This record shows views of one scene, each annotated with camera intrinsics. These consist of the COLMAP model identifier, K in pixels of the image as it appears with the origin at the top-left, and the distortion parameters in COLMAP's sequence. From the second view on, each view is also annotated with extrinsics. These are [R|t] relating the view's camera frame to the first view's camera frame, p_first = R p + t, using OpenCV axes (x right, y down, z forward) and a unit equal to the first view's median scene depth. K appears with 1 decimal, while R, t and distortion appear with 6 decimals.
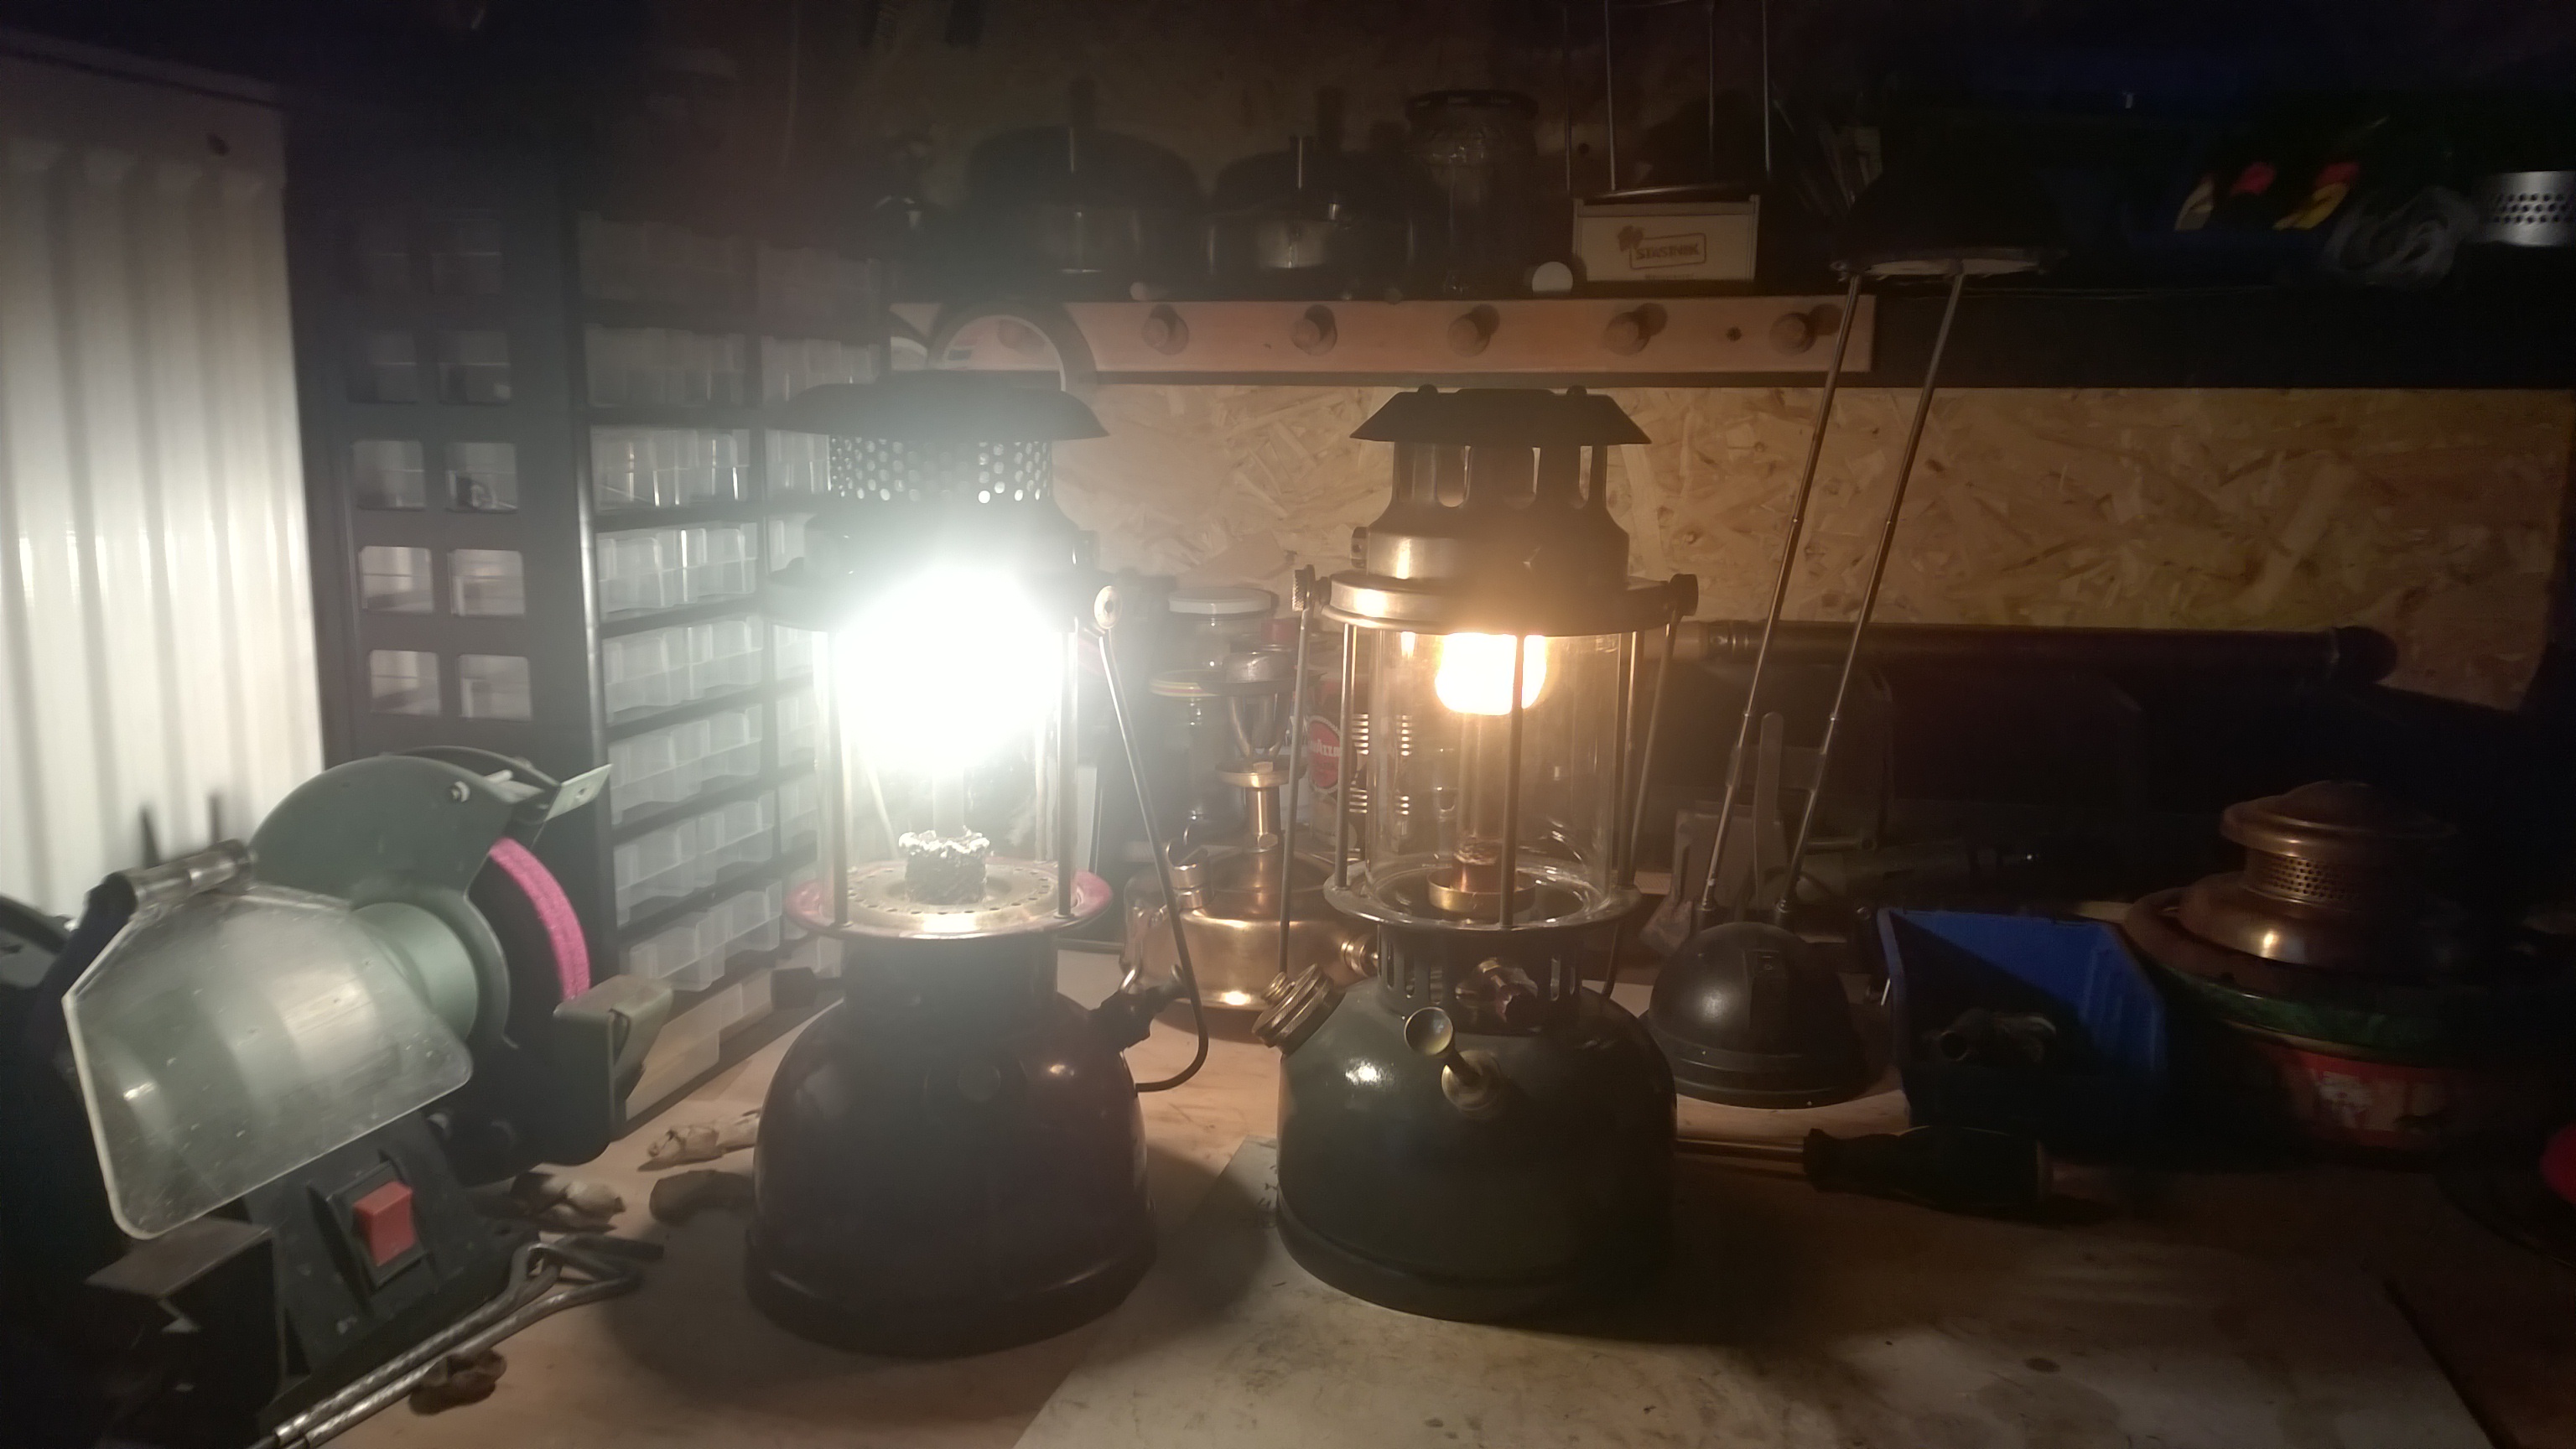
lens RADIAL K [[1925.6, 0, 1288.0], [0, 1925.6, 724.5], [0, 0, 1]] dist [0.100262, -0.089498]
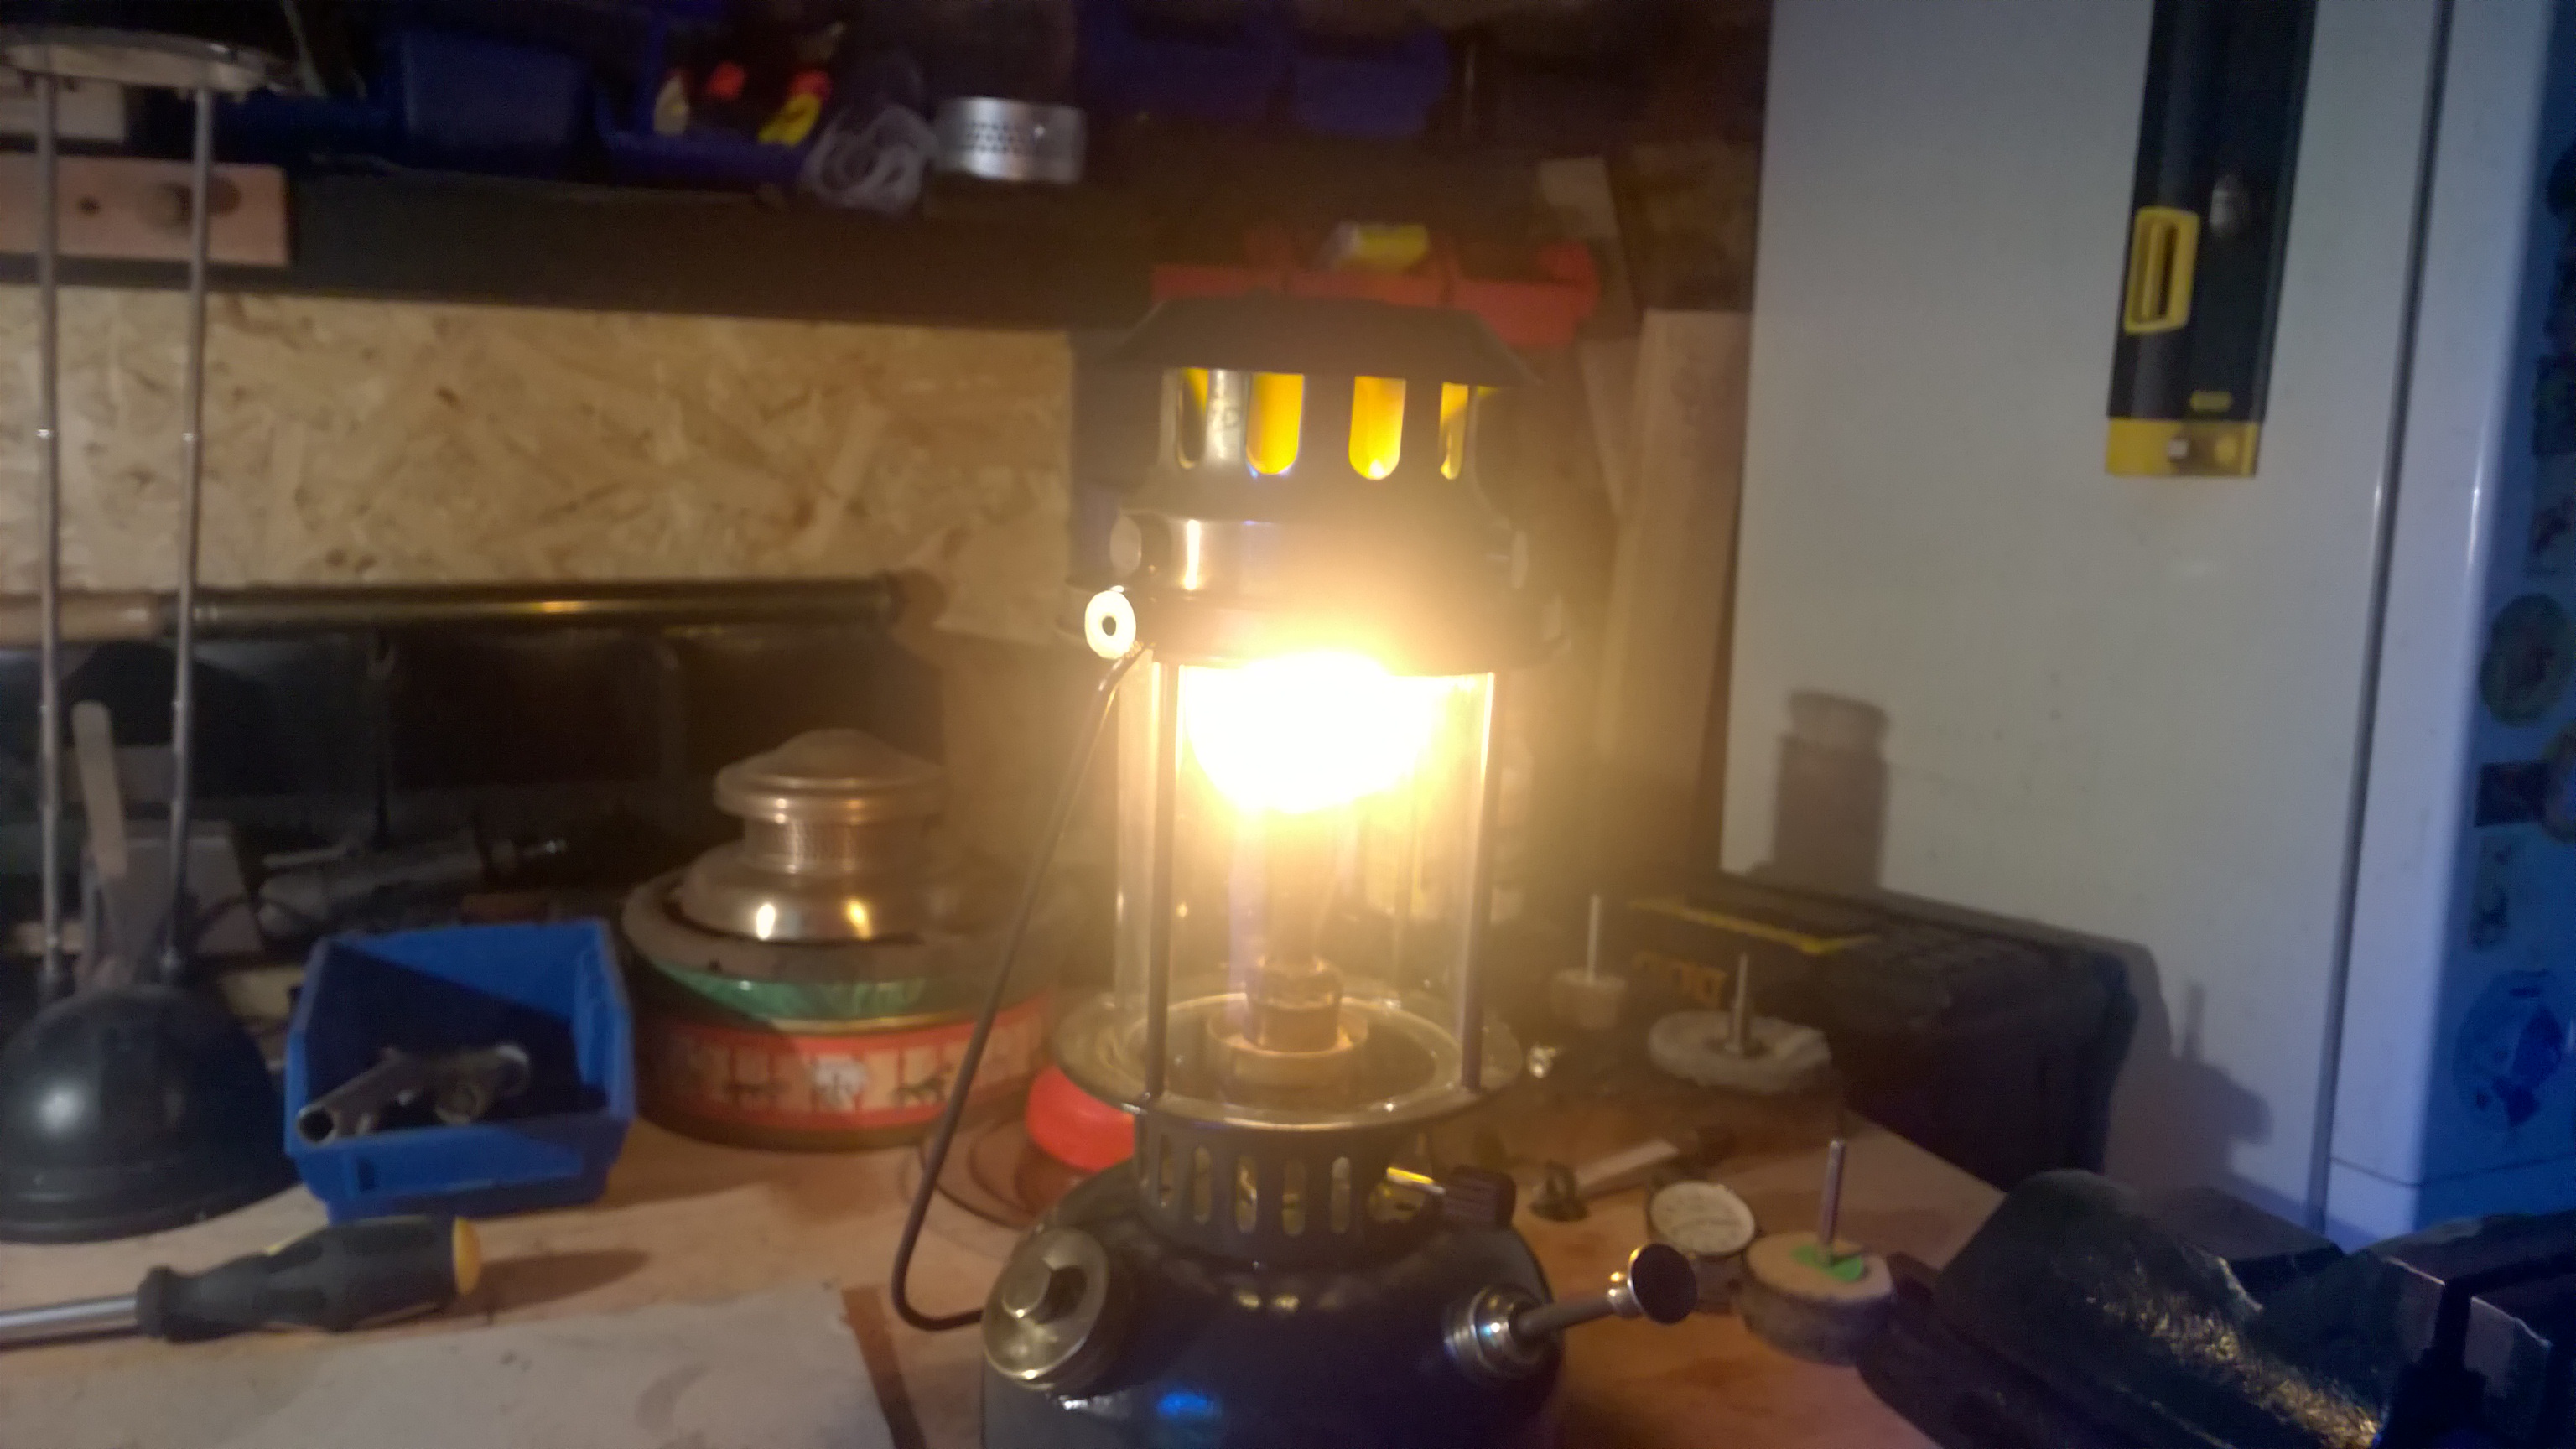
lens RADIAL K [[1908.4, 0, 1314.2], [0, 1908.4, 717.9], [0, 0, 1]] dist [0.051668, -0.083585]
pose [[0.808338, -0.080522, 0.583186, 0.144684], [0.072788, 0.996671, 0.036724, 0.004215], [-0.584202, 0.012764, 0.811508, 0.103965]]
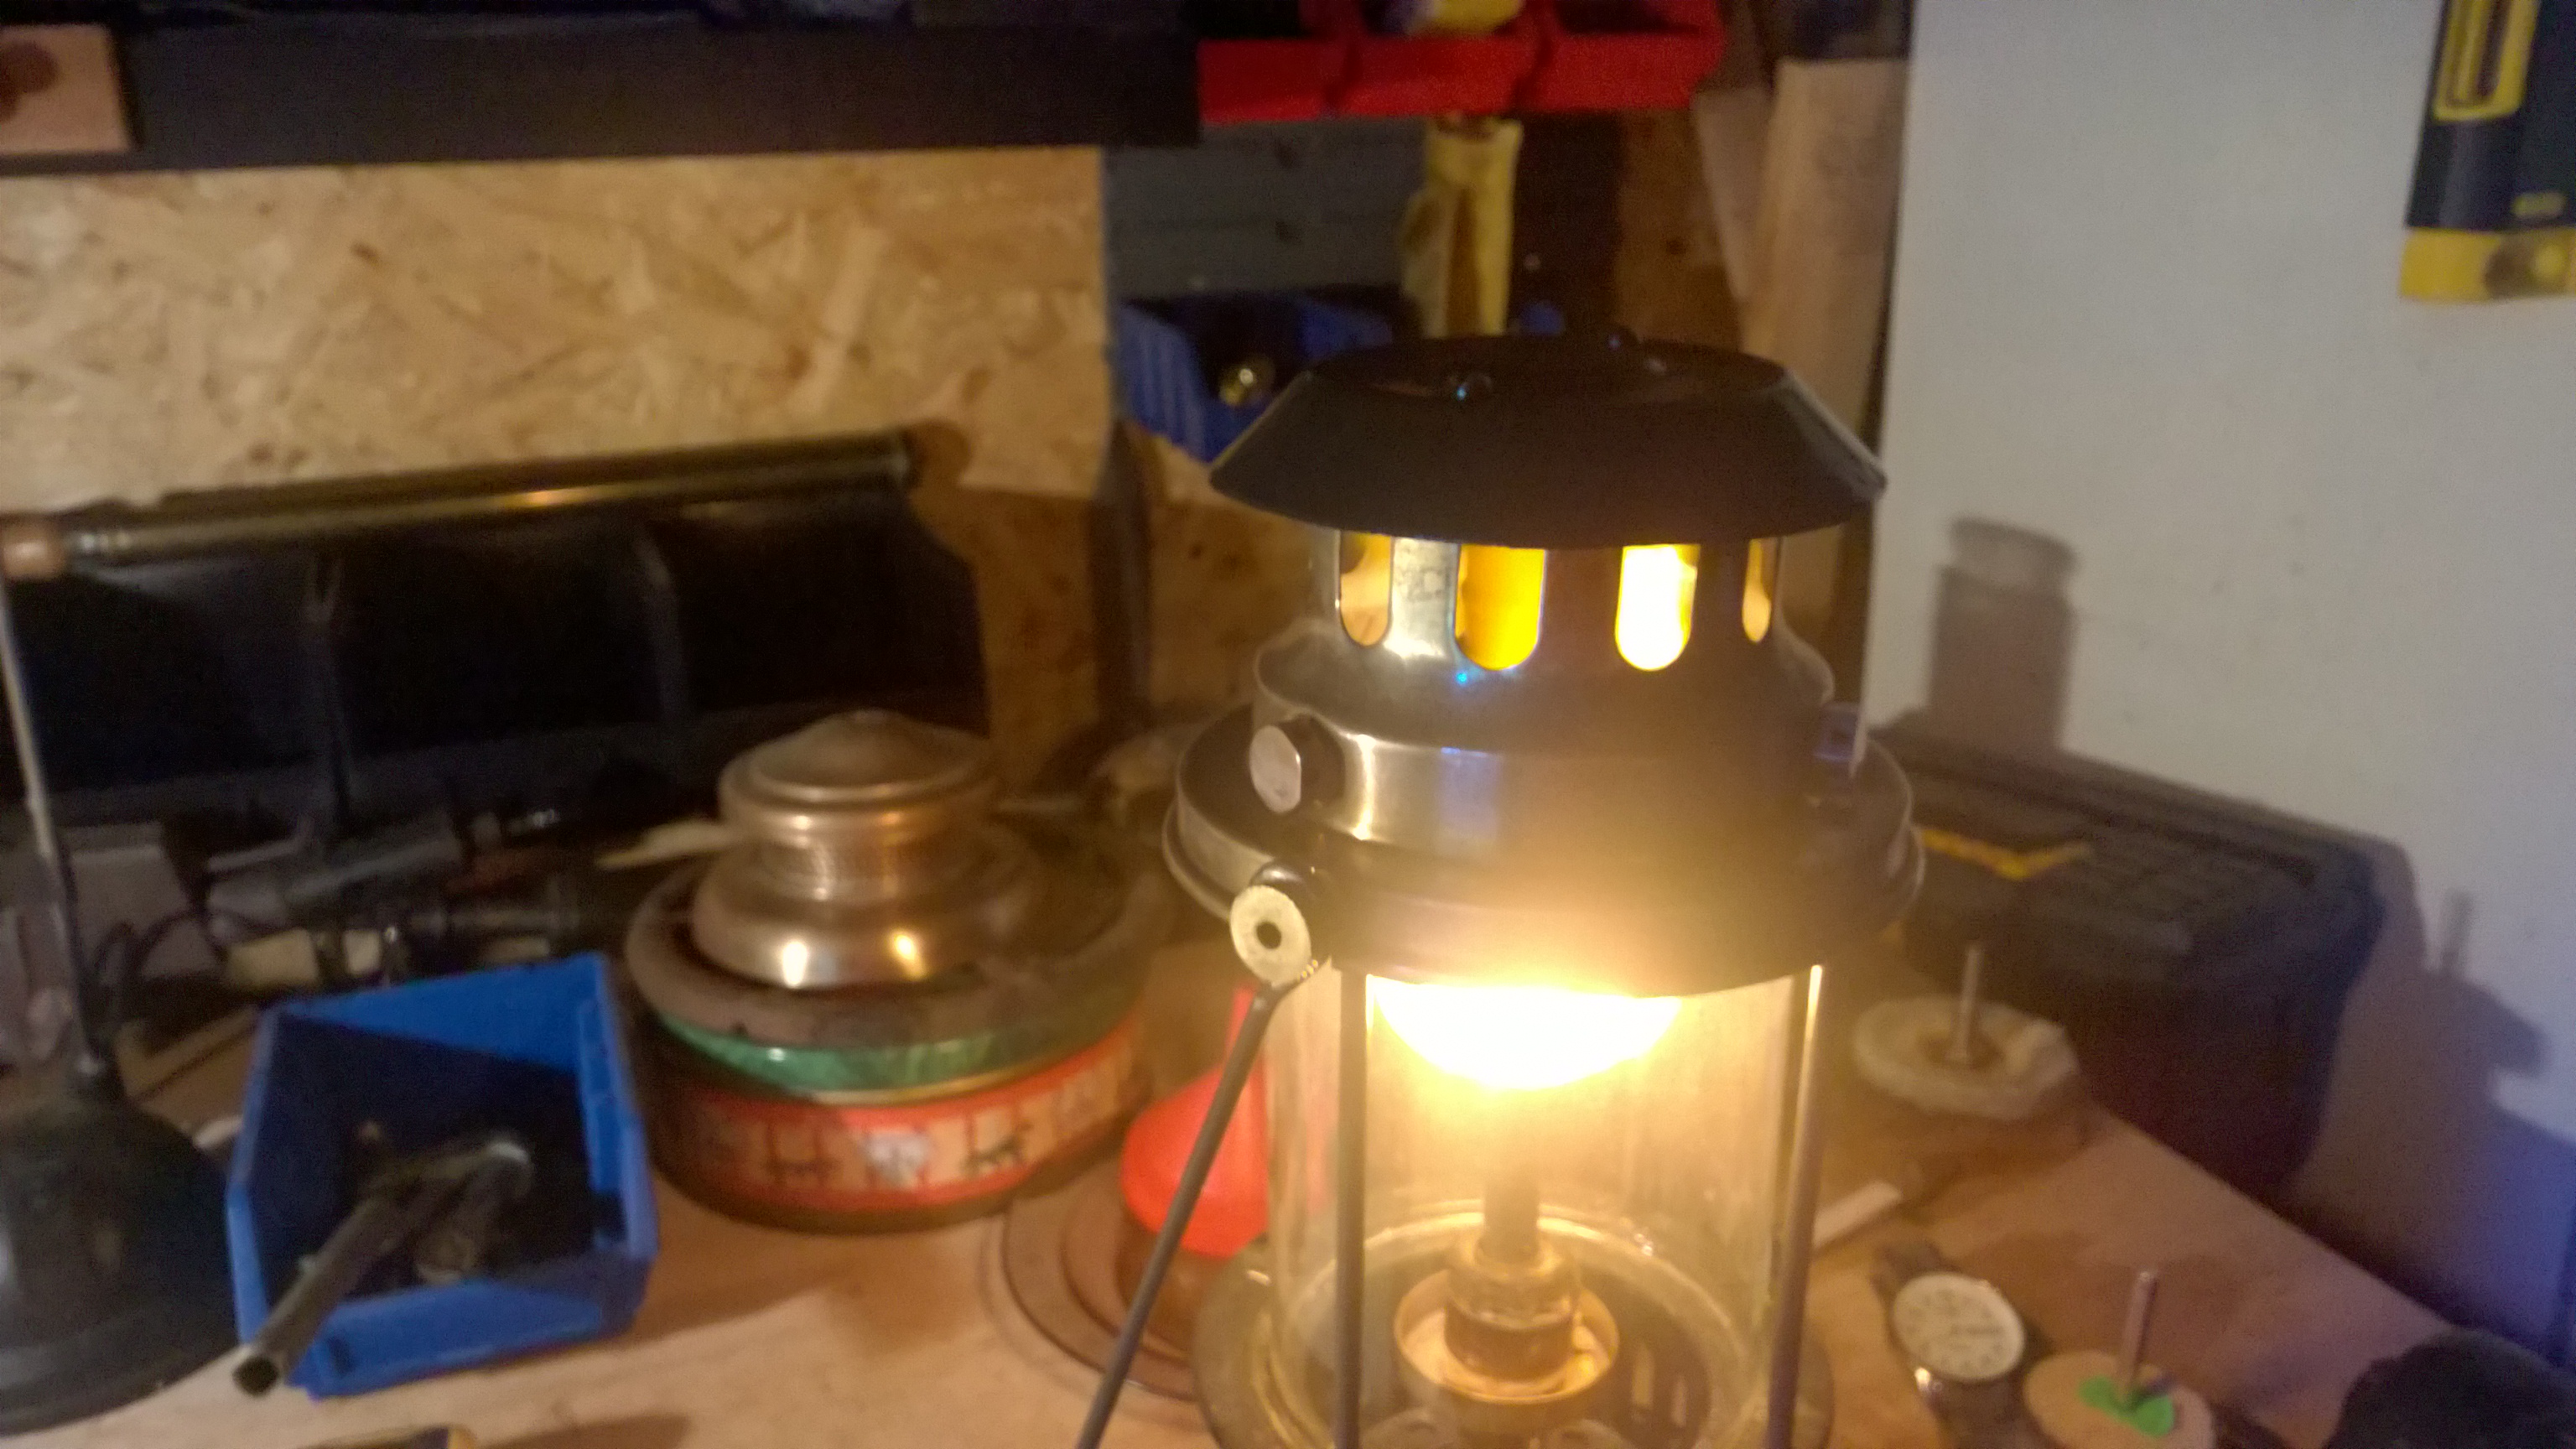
lens RADIAL K [[1908.4, 0, 1314.2], [0, 1908.4, 717.9], [0, 0, 1]] dist [0.051668, -0.083585]
pose [[0.810154, -0.211259, 0.546827, 0.203111], [0.116649, 0.972249, 0.202793, -0.073778], [-0.574494, -0.100507, 0.812315, 0.220050]]
